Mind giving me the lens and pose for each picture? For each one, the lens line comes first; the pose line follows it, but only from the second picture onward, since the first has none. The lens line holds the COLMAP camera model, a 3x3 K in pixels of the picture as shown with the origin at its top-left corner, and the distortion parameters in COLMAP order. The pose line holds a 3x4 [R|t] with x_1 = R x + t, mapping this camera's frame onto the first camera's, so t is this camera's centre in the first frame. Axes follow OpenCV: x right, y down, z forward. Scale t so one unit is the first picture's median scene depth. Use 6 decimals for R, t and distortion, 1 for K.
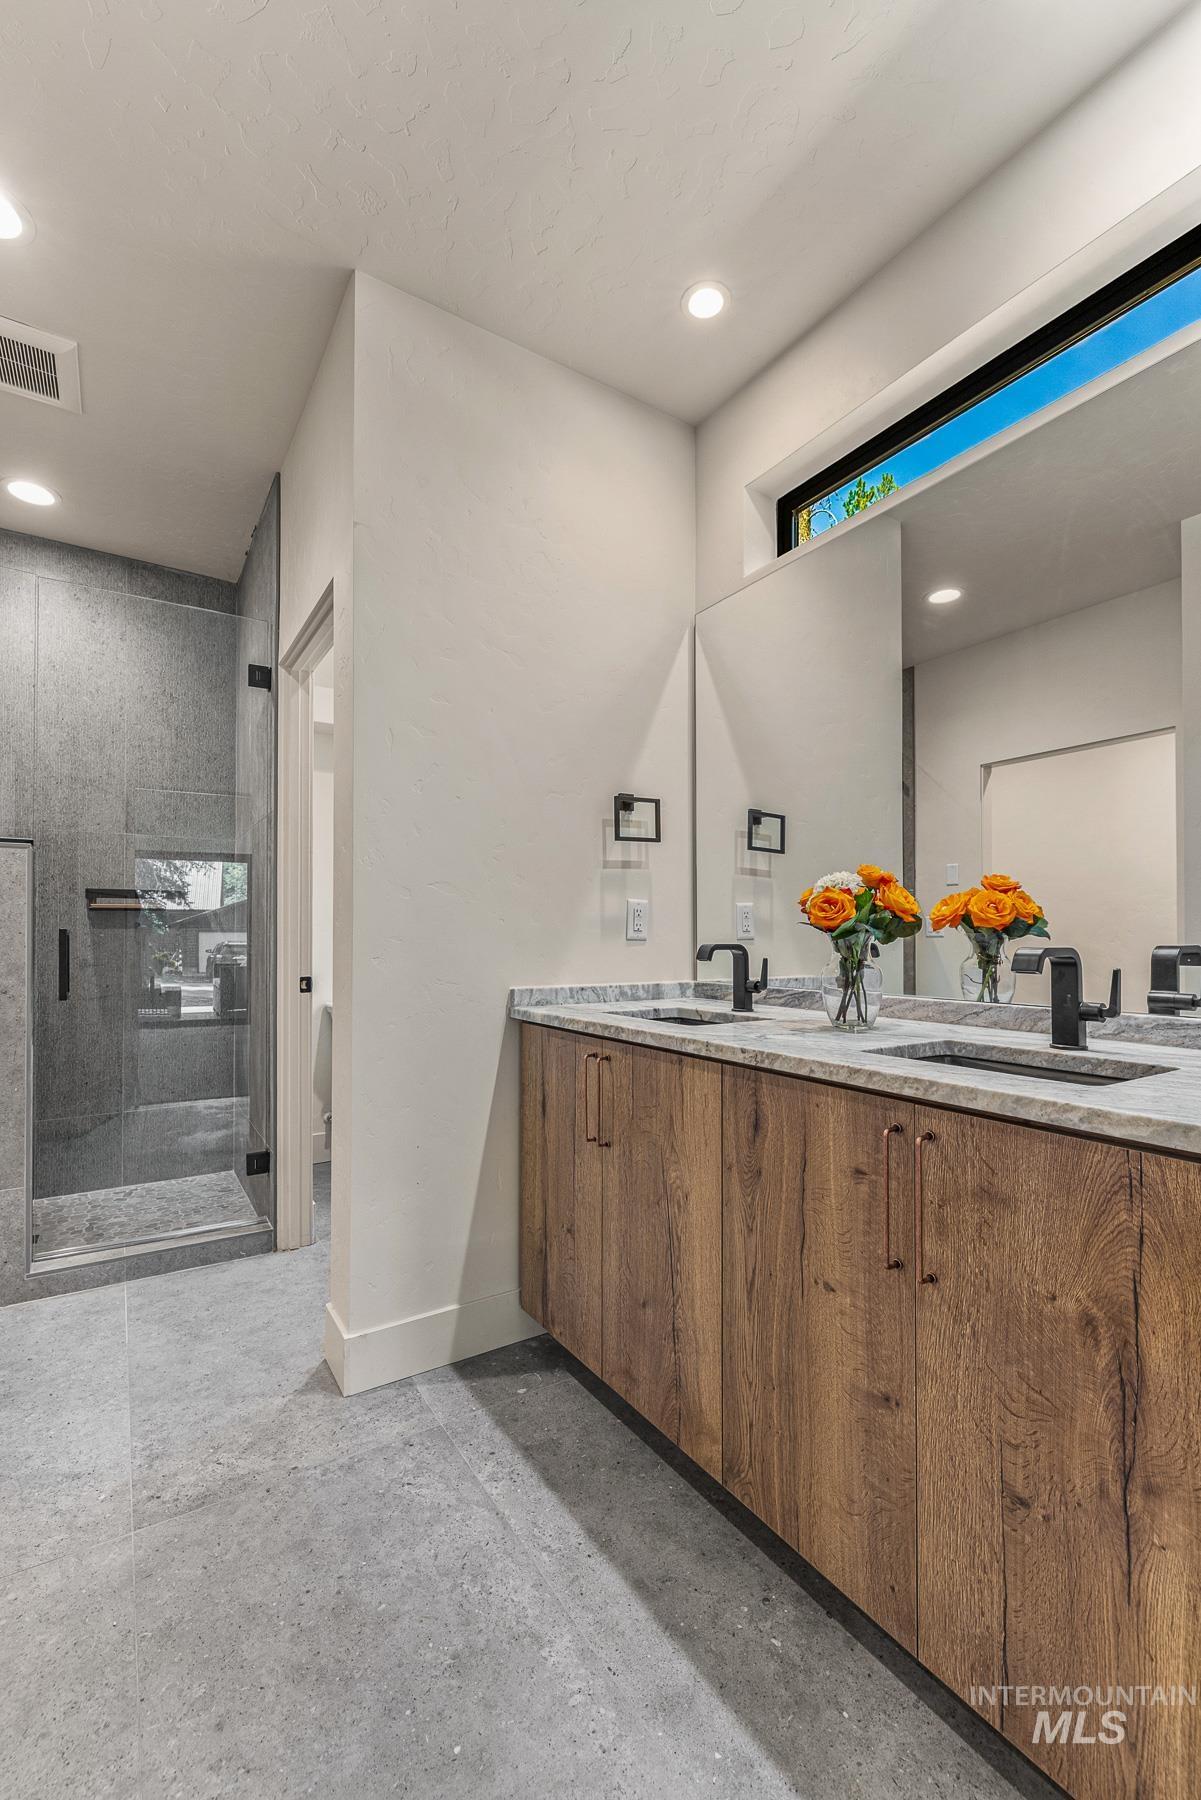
lens RADIAL K [[760.2, 0, 617.3], [0, 760.2, 930.0], [0, 0, 1]] dist [0.003360, -0.001475]
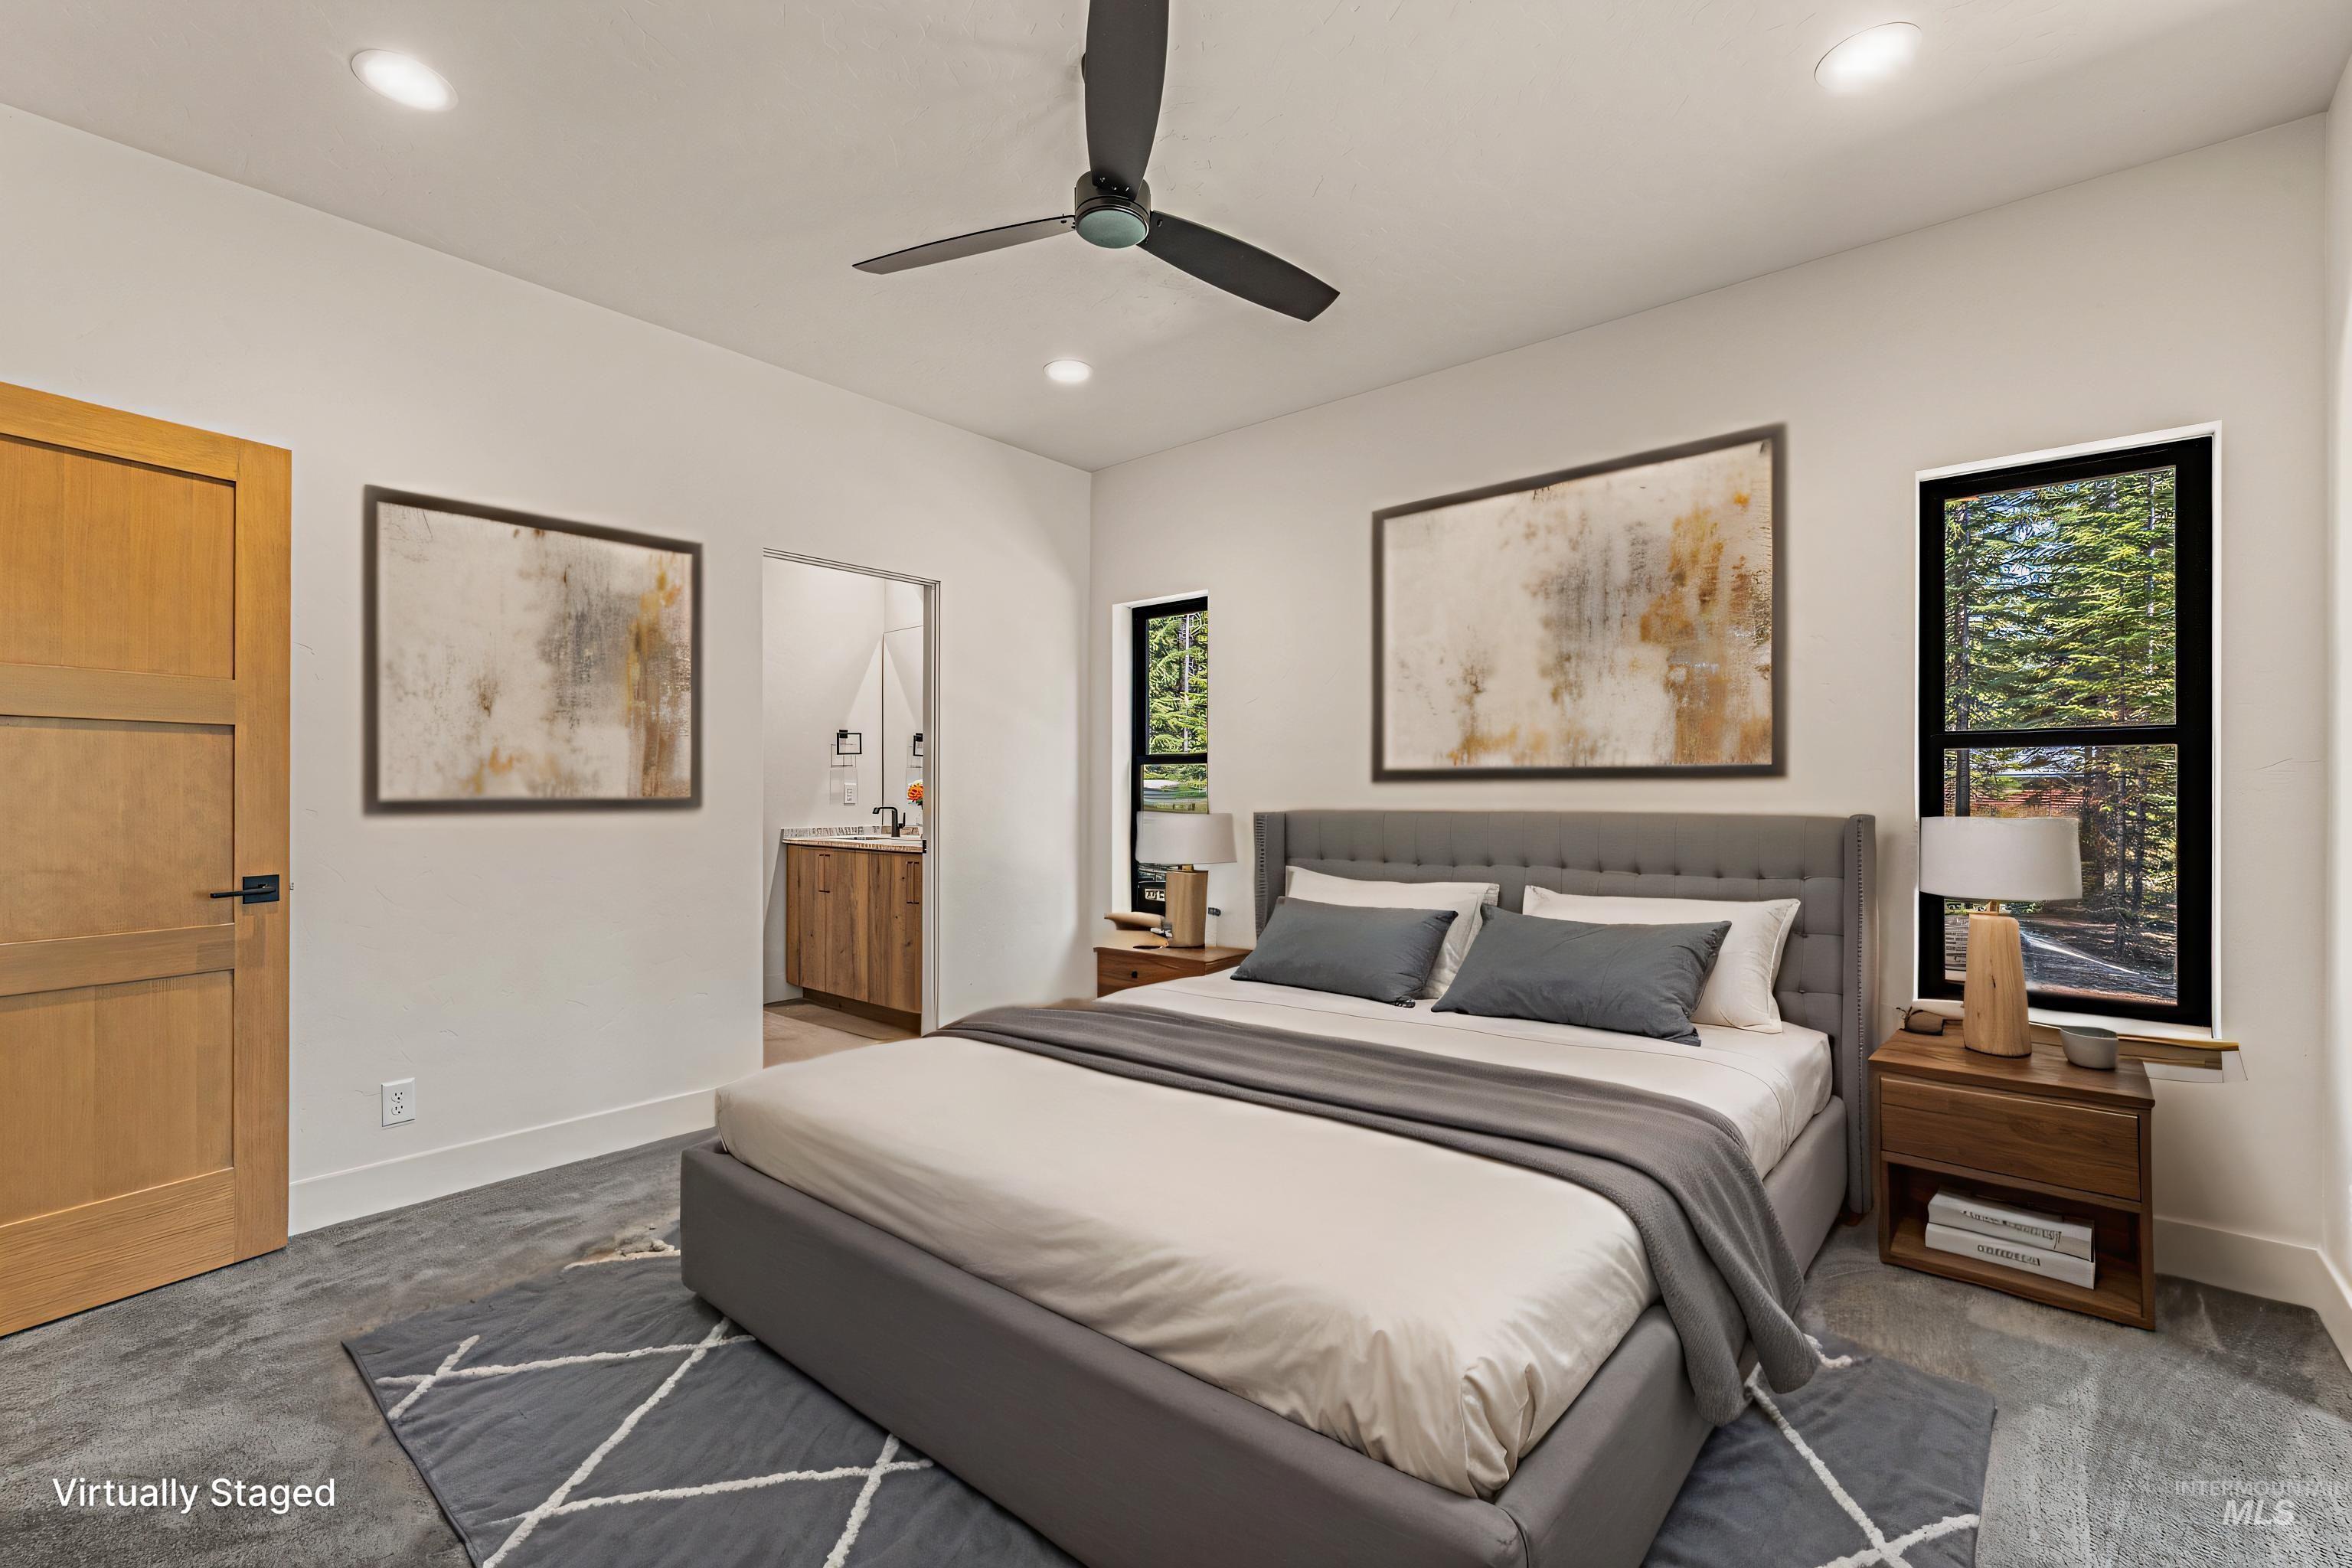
lens RADIAL K [[991.5, 0, 1170.3], [0, 991.5, 788.1], [0, 0, 1]] dist [-0.001308, 0.000011]
pose [[0.963987, 0.003112, 0.265930, 0.168621], [-0.005489, 0.999951, 0.008194, -0.063048], [-0.265892, -0.009359, 0.963957, -1.972996]]
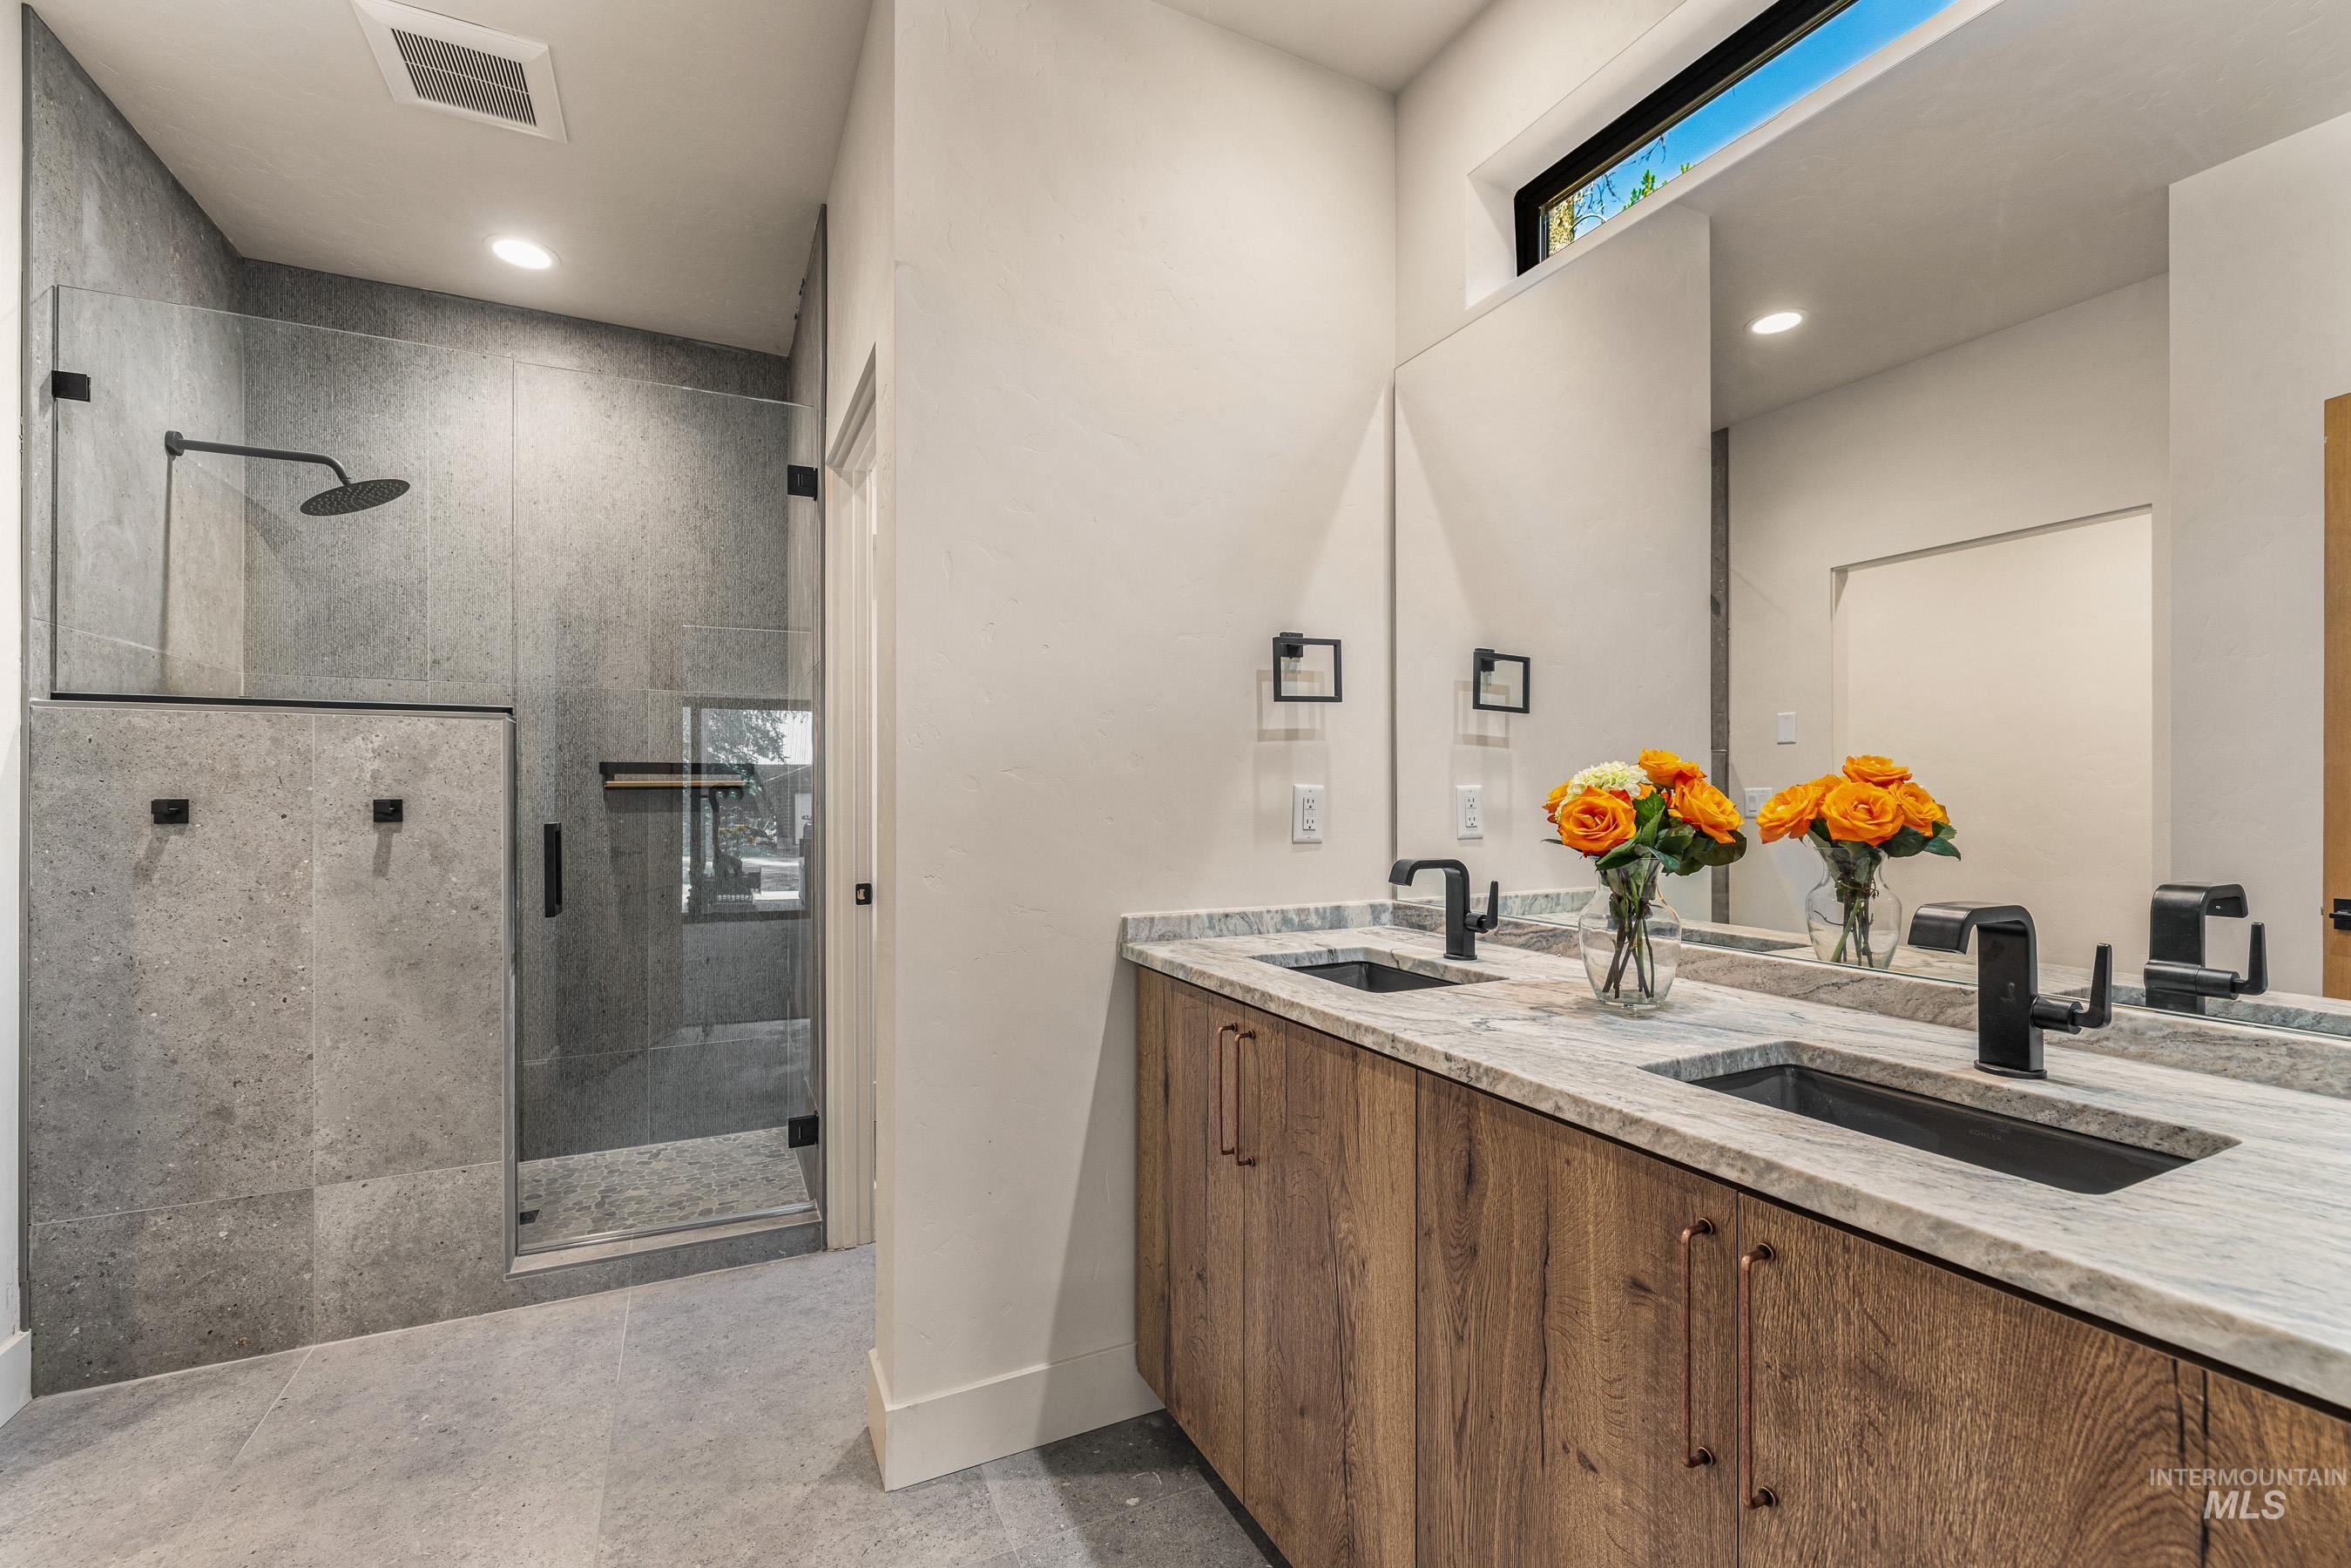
lens RADIAL K [[993.0, 0, 1194.4], [0, 993.0, 794.2], [0, 0, 1]] dist [0.003360, -0.001475]
pose [[0.993012, 0.000711, -0.118014, 0.035613], [-0.000088, 0.999986, 0.005291, -0.042647], [0.118017, -0.005244, 0.992998, 0.104041]]
